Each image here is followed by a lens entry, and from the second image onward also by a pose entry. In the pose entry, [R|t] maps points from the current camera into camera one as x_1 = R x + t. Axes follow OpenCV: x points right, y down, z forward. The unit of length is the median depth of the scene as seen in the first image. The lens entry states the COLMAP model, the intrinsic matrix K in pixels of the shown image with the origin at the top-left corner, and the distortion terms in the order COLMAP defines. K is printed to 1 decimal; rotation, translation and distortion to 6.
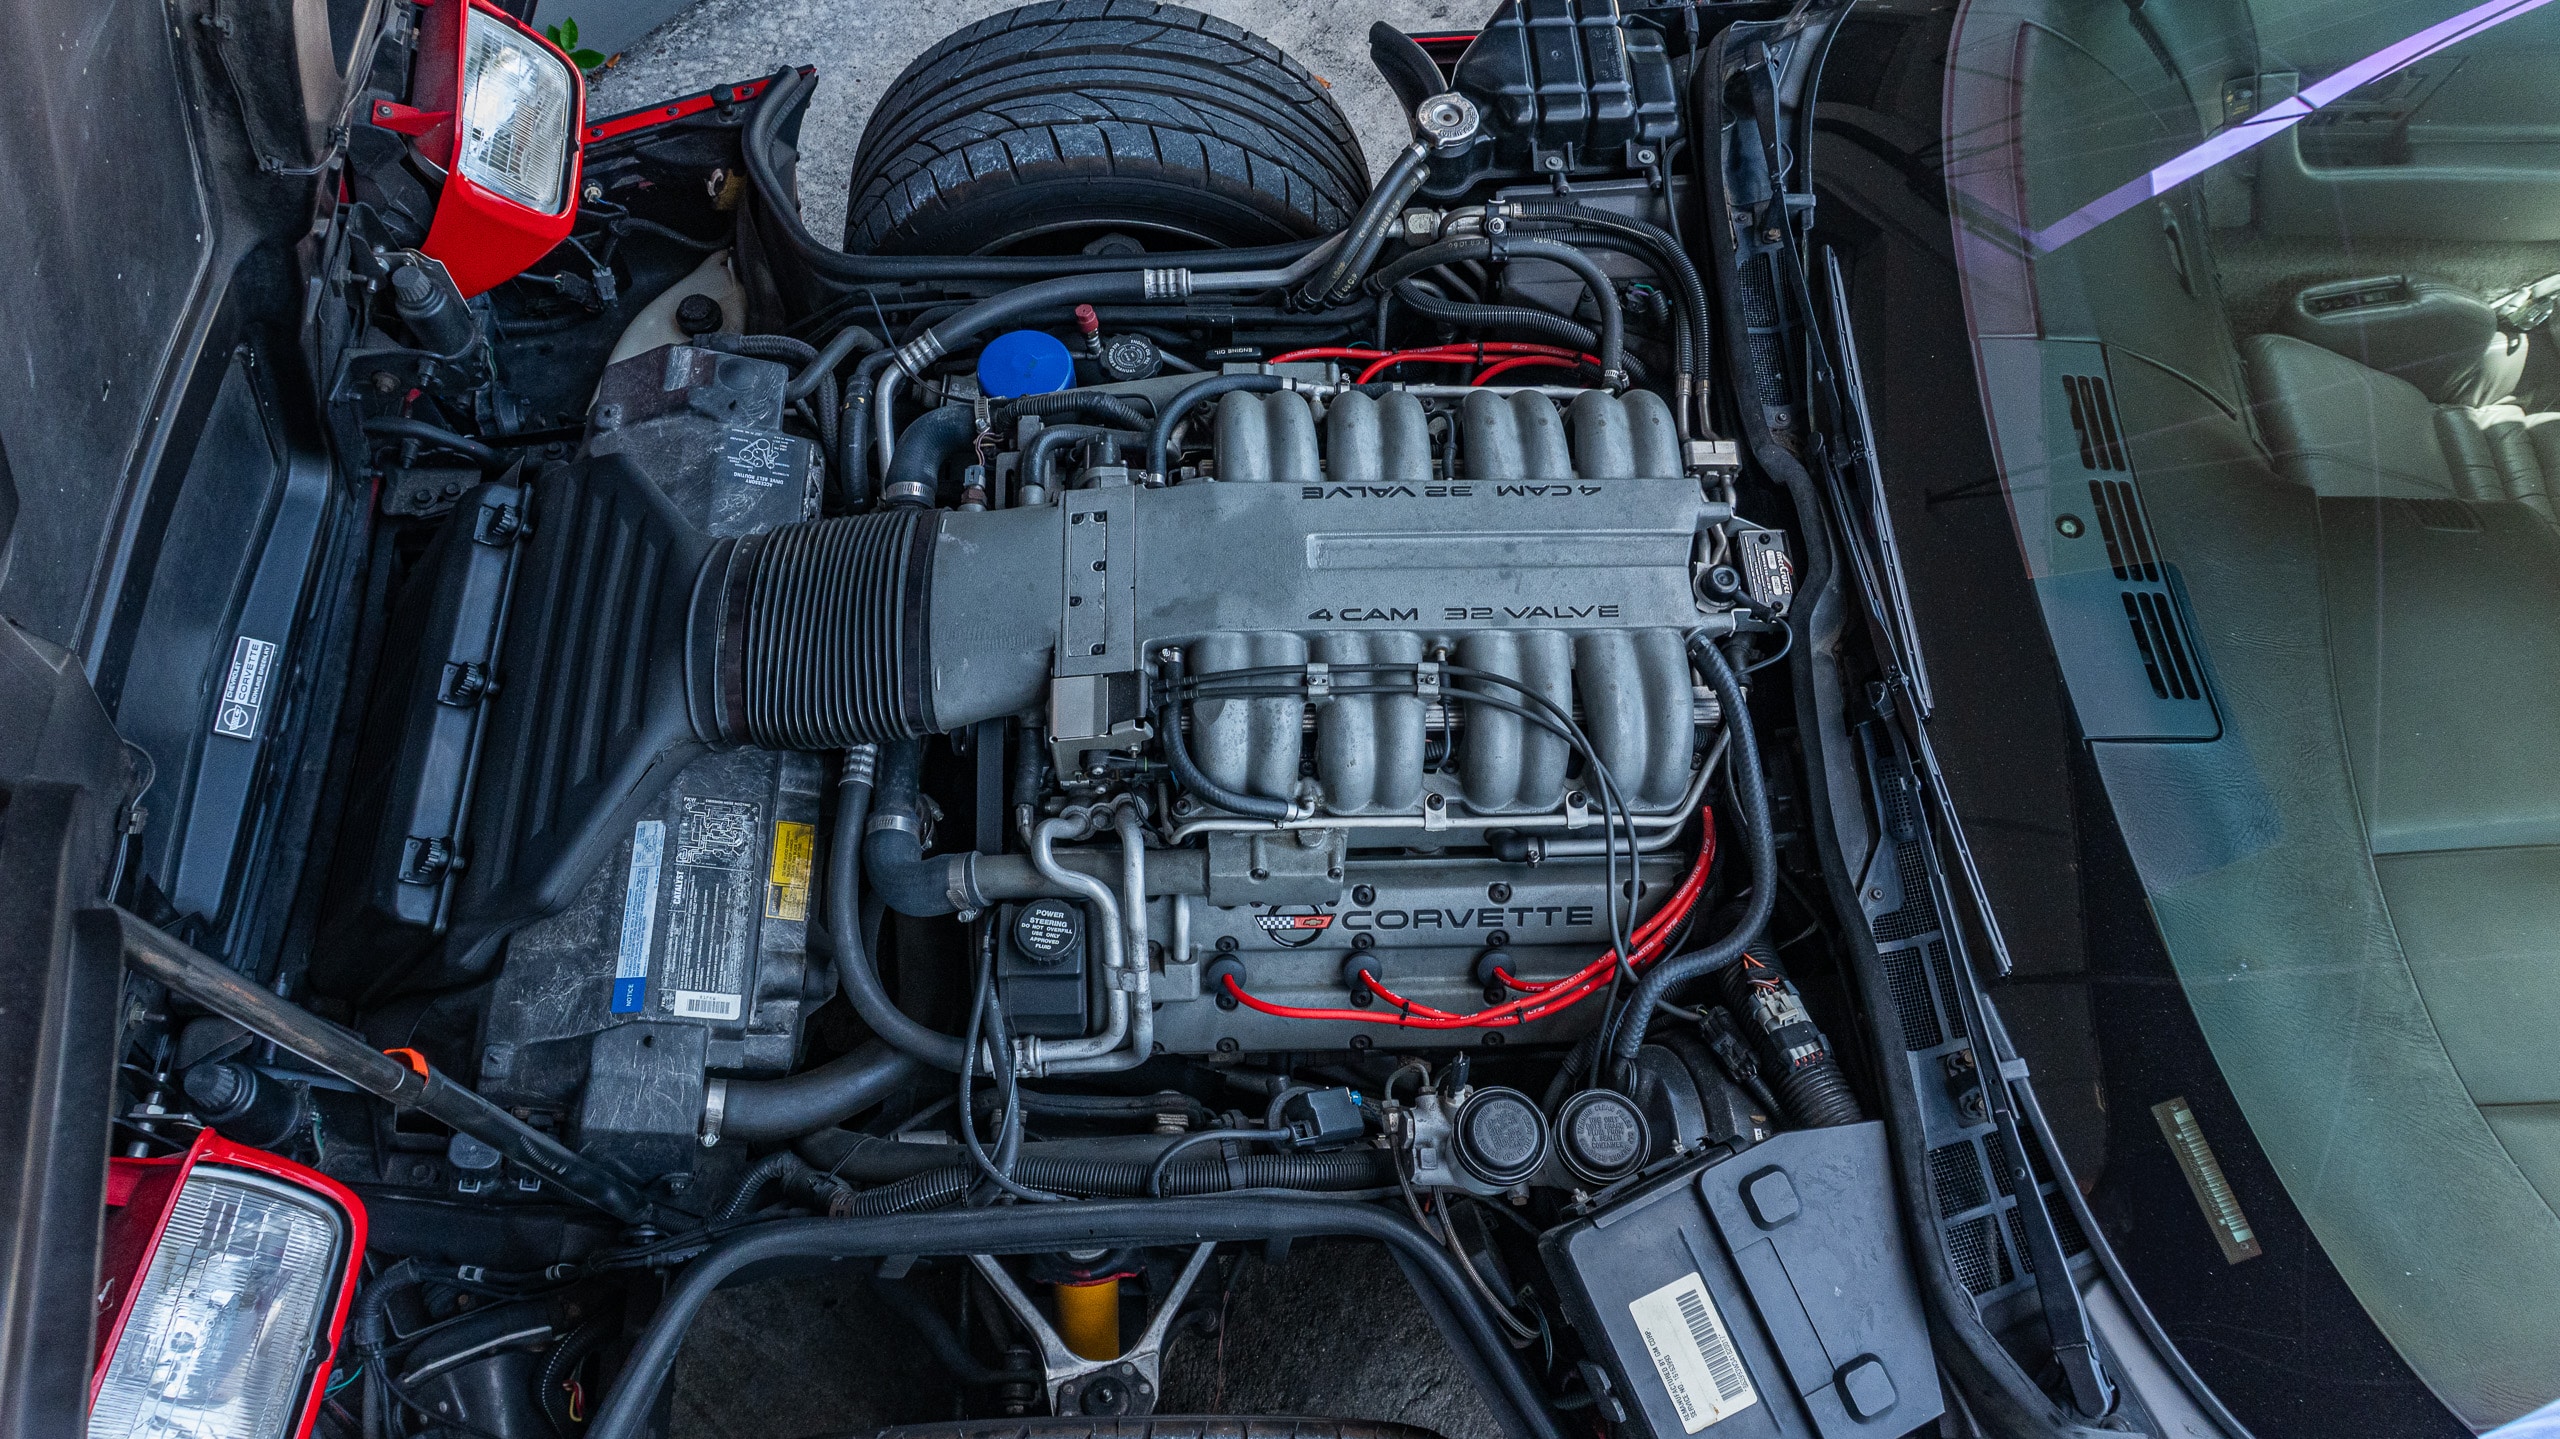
lens RADIAL K [[1745.2, 0, 1287.8], [0, 1745.2, 723.0], [0, 0, 1]] dist [-0.018982, 0.001296]
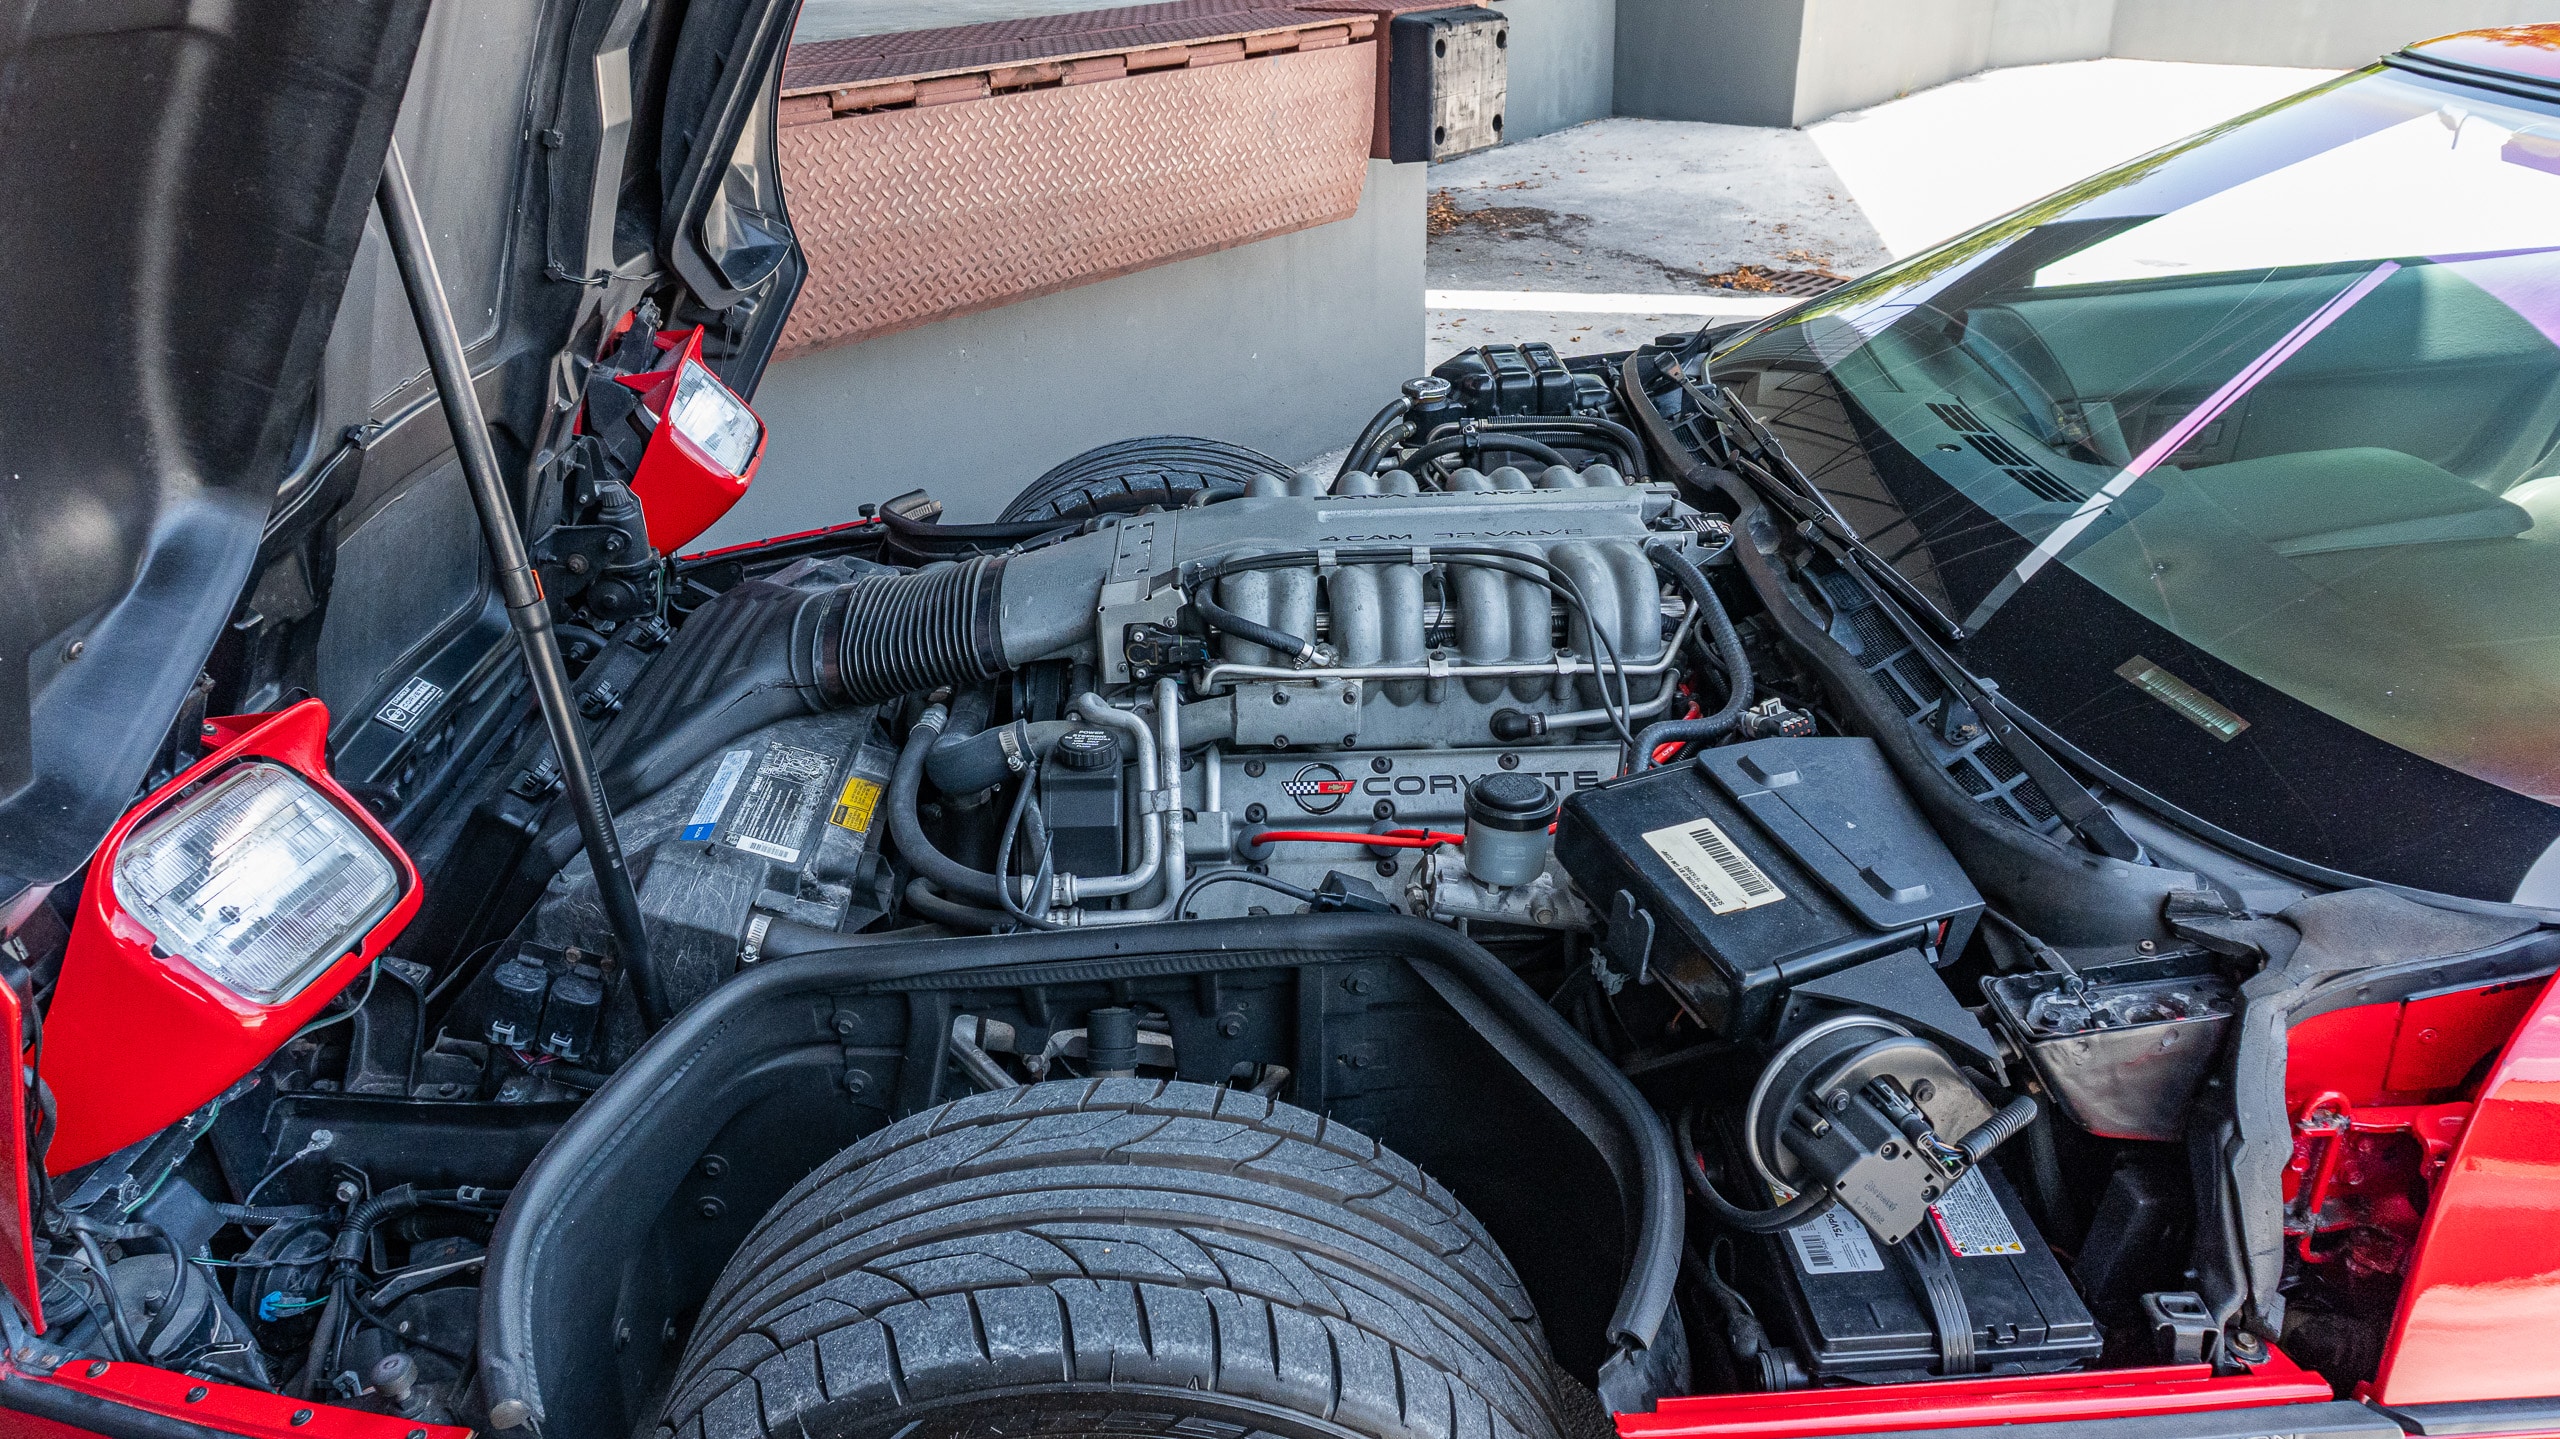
lens RADIAL K [[1745.2, 0, 1289.4], [0, 1745.2, 739.0], [0, 0, 1]] dist [-0.018982, 0.001296]
pose [[0.998120, -0.051175, -0.033716, 0.023957], [0.021574, 0.808360, -0.588293, 0.727127], [0.057360, 0.586460, 0.807945, 0.116041]]
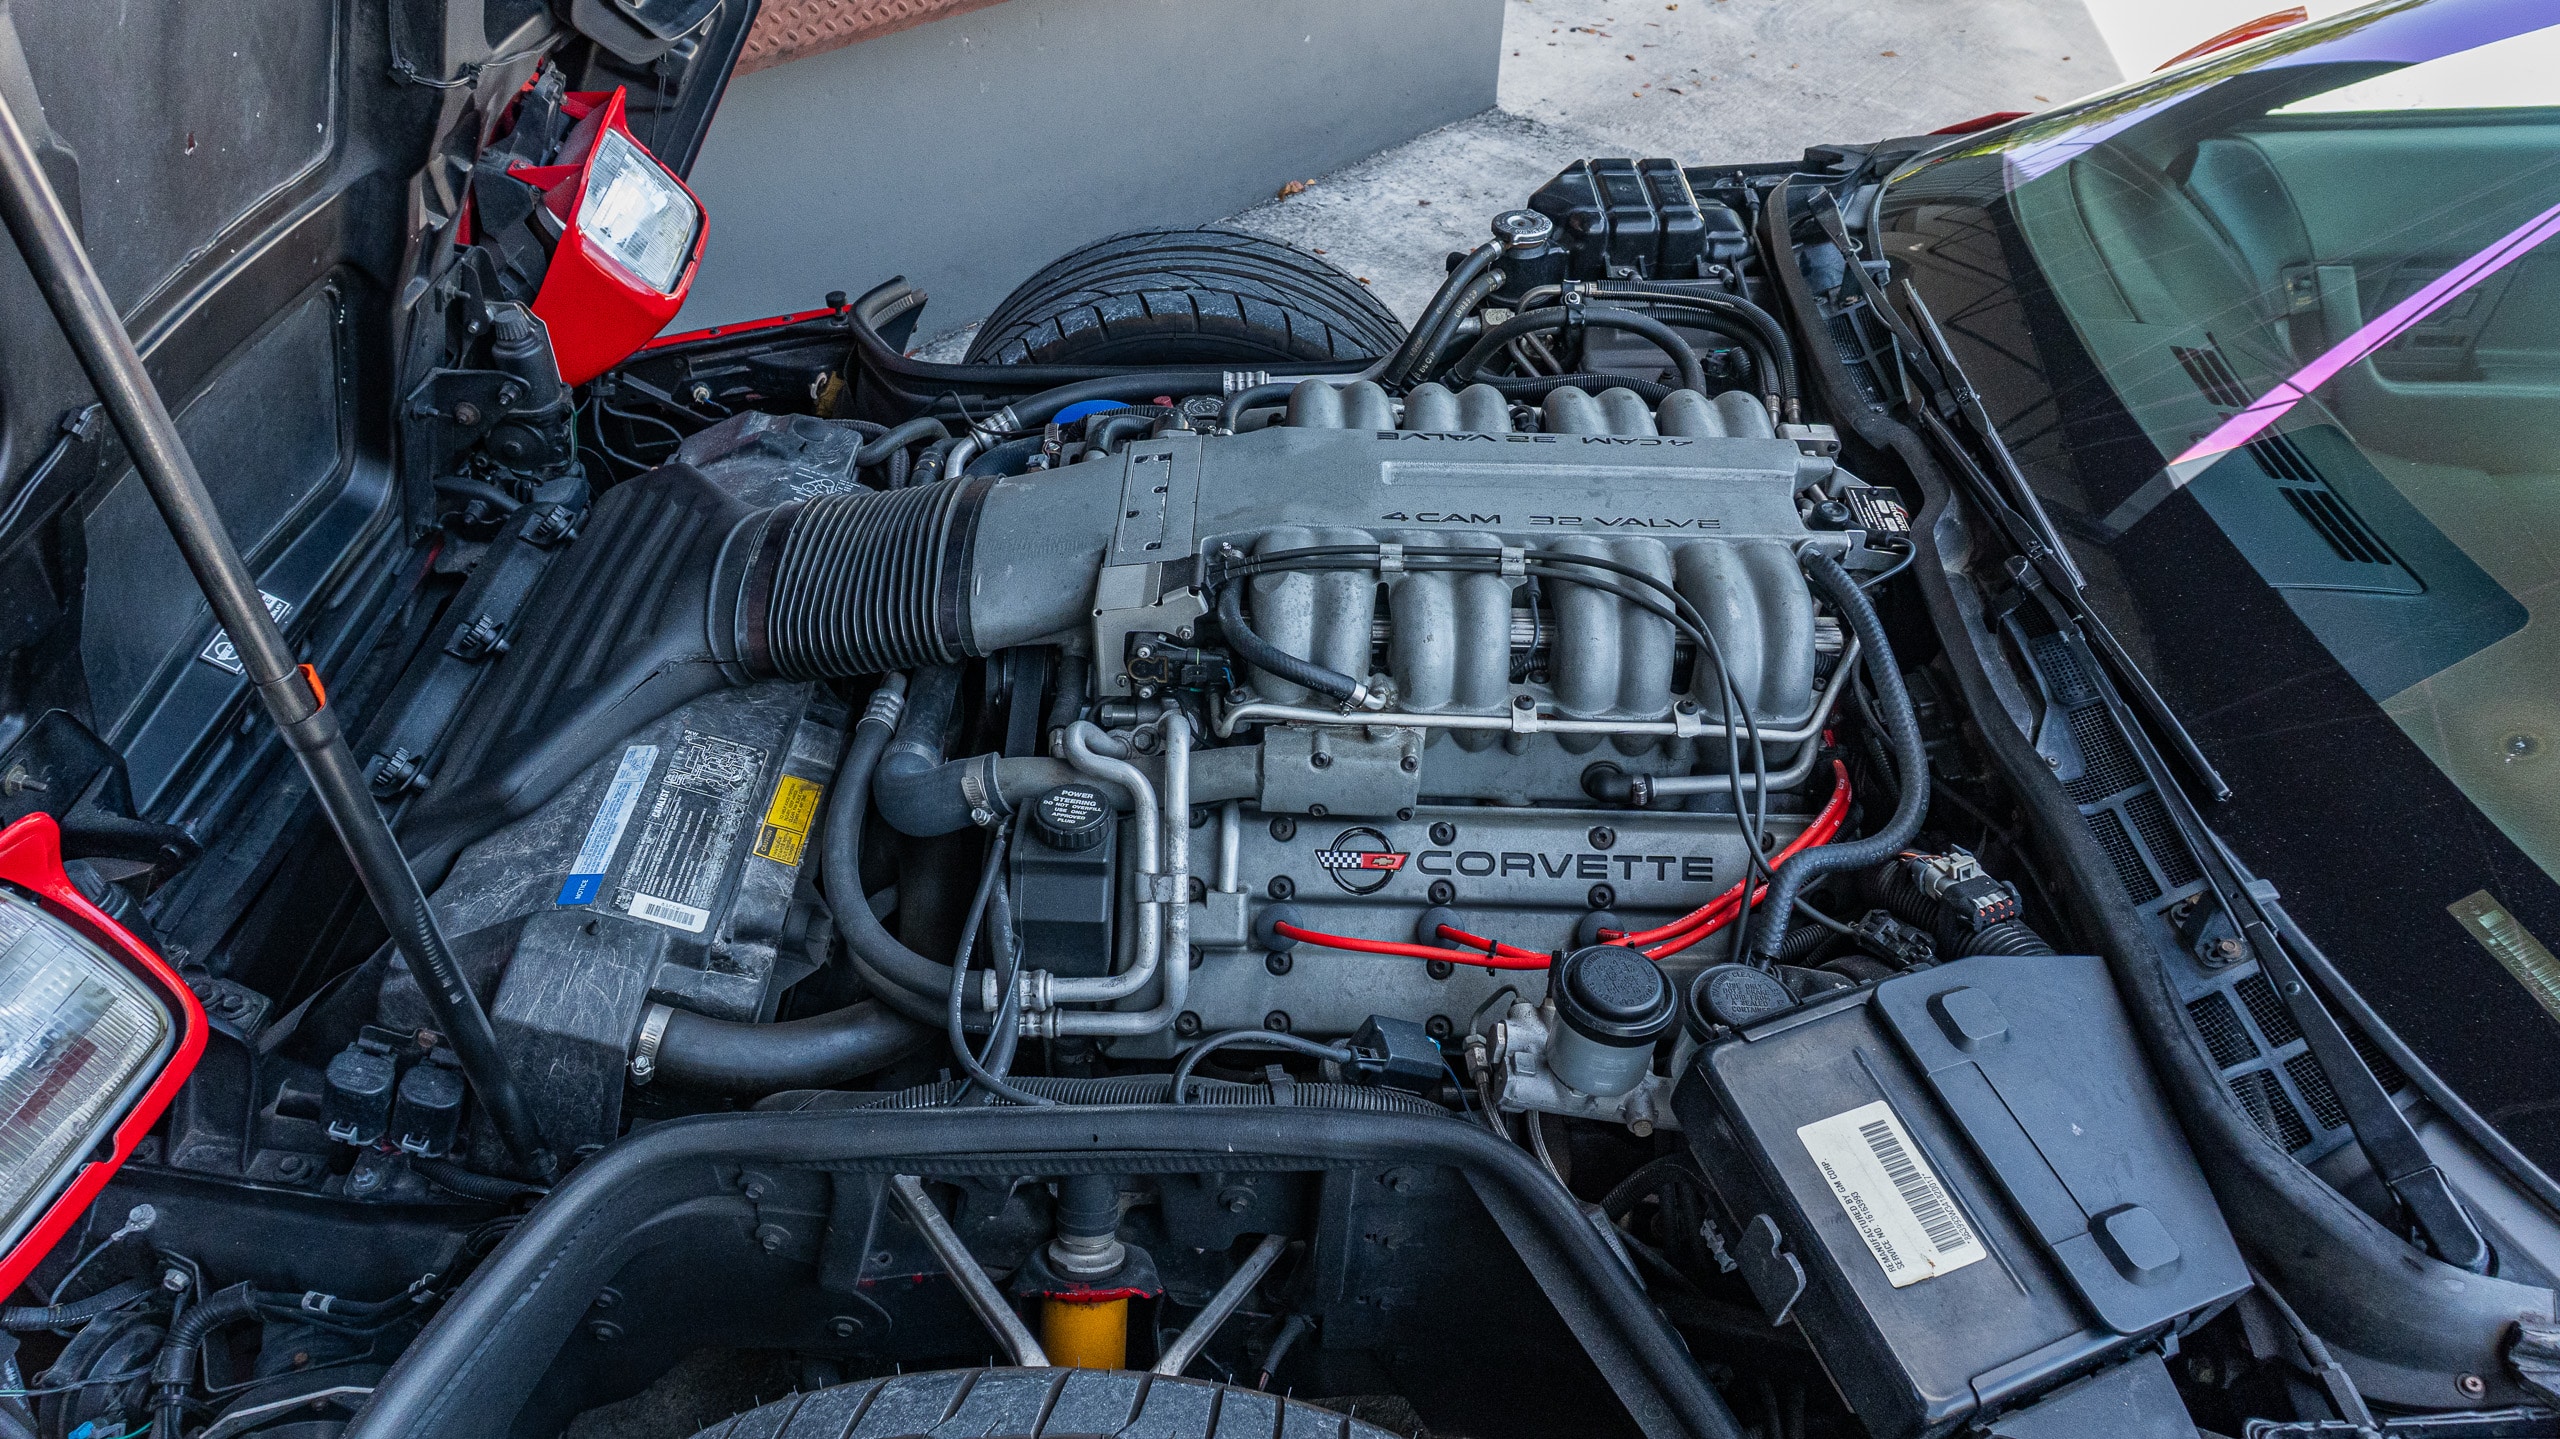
lens RADIAL K [[1745.2, 0, 1285.5], [0, 1745.2, 708.0], [0, 0, 1]] dist [-0.018982, 0.001296]
pose [[0.998671, 0.016266, -0.048899, 0.007489], [-0.034785, 0.912872, -0.406761, 0.398396], [0.038022, 0.407921, 0.912225, 0.191018]]
